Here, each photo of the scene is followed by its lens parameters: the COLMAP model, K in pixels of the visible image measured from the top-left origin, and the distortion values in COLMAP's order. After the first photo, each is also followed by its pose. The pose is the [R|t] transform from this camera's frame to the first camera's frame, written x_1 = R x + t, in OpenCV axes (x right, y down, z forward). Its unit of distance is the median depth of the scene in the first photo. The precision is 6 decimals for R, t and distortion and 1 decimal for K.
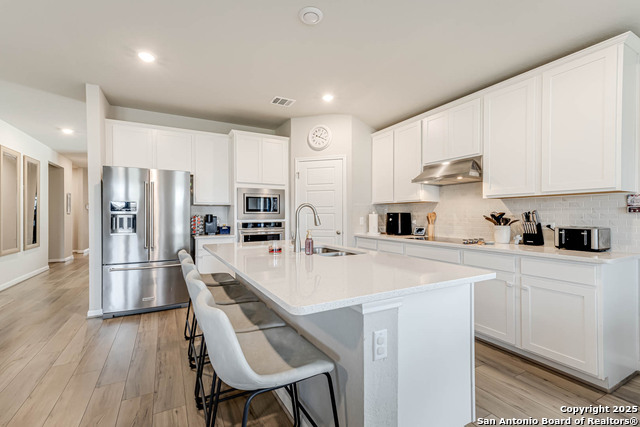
lens RADIAL K [[284.1, 0, 318.7], [0, 284.1, 216.5], [0, 0, 1]] dist [0.025996, 0.000744]
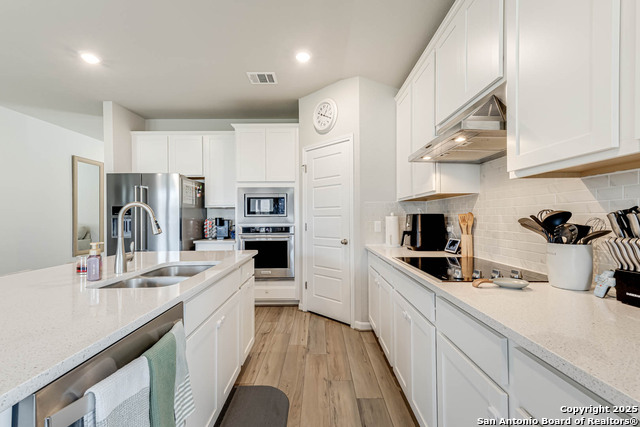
lens RADIAL K [[284.1, 0, 318.7], [0, 284.1, 216.5], [0, 0, 1]] dist [0.025996, 0.000744]
pose [[0.881218, -0.006033, -0.472672, 0.358597], [0.001820, 0.999954, -0.009370, -0.001885], [0.472707, 0.007397, 0.881188, 0.330765]]
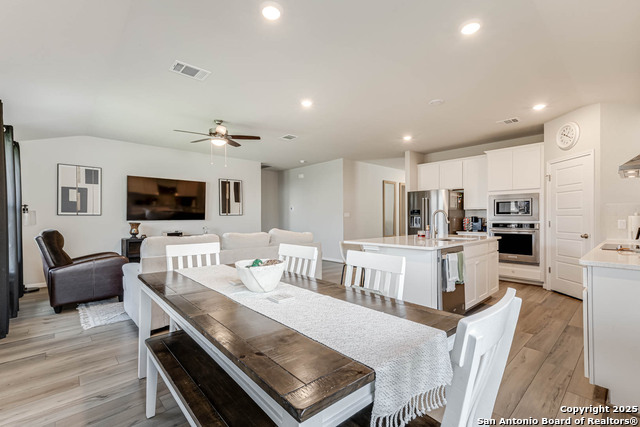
lens RADIAL K [[284.1, 0, 318.7], [0, 284.1, 216.5], [0, 0, 1]] dist [0.025996, 0.000744]
pose [[0.249906, -0.001885, -0.968268, 0.765267], [-0.005617, 0.999978, -0.003397, 0.001520], [0.968254, 0.006287, 0.249890, -0.060010]]
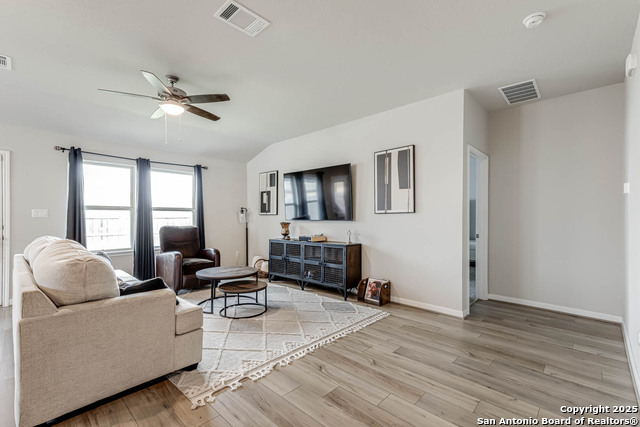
lens RADIAL K [[284.1, 0, 318.7], [0, 284.1, 216.5], [0, 0, 1]] dist [0.025996, 0.000744]
pose [[-0.944983, 0.002692, -0.327108, -0.477651], [0.000500, 0.999977, 0.006785, -0.004680], [0.327118, 0.006248, -0.944963, 0.661923]]
